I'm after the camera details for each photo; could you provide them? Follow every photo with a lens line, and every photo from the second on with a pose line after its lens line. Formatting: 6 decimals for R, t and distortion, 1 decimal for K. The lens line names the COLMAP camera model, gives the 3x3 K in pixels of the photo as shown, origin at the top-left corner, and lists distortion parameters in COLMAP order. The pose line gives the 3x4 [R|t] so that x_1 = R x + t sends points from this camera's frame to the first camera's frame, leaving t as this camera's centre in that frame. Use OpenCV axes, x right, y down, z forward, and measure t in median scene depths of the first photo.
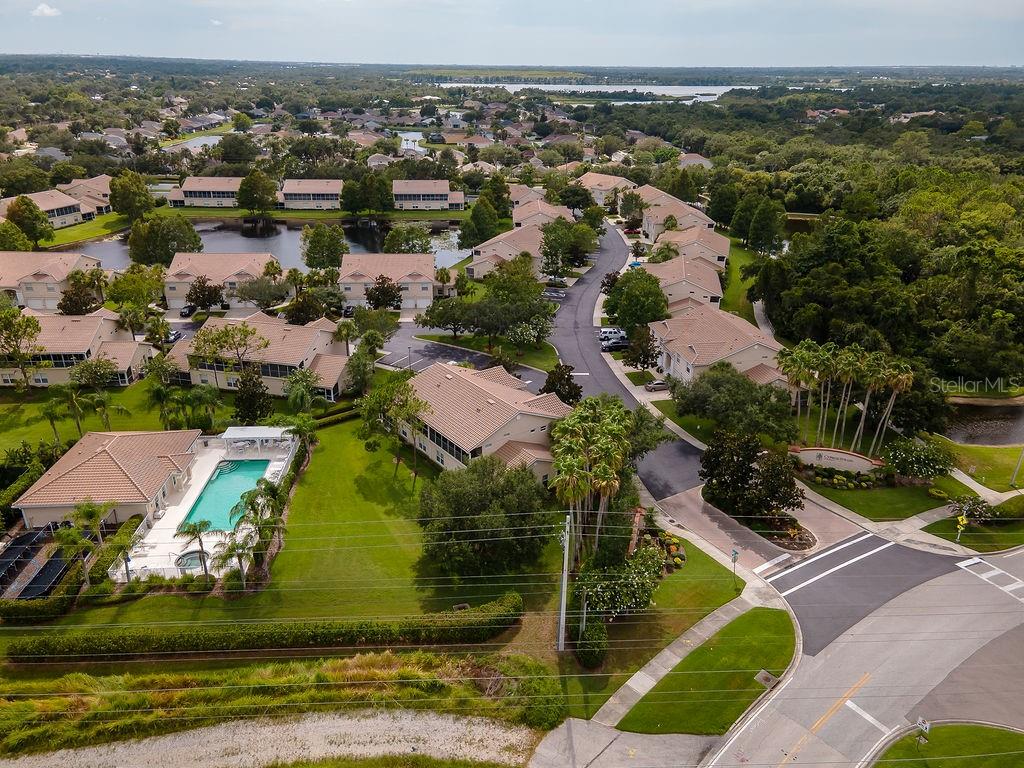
lens RADIAL K [[745.5, 0, 510.7], [0, 745.5, 376.3], [0, 0, 1]] dist [0.036819, 0.036523]
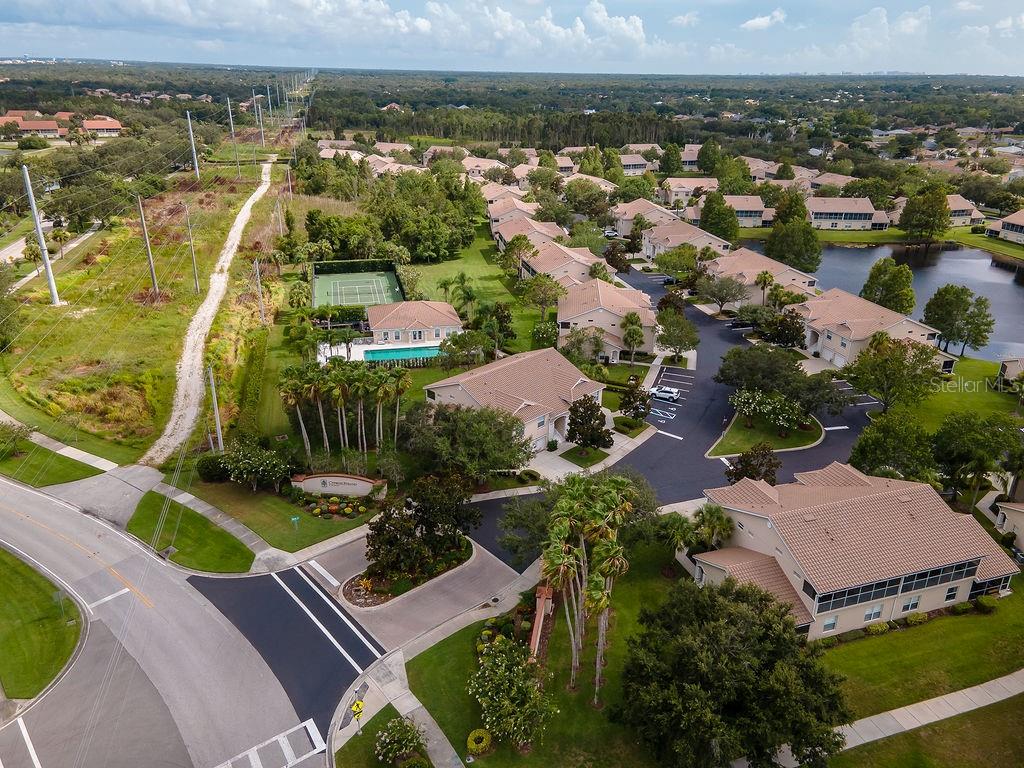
lens RADIAL K [[745.5, 0, 510.7], [0, 745.5, 376.3], [0, 0, 1]] dist [0.036819, 0.036523]
pose [[0.101107, 0.287315, -0.952485, 1.304992], [-0.339261, 0.909962, 0.238475, -0.302176], [0.935243, 0.299030, 0.189478, 1.054622]]
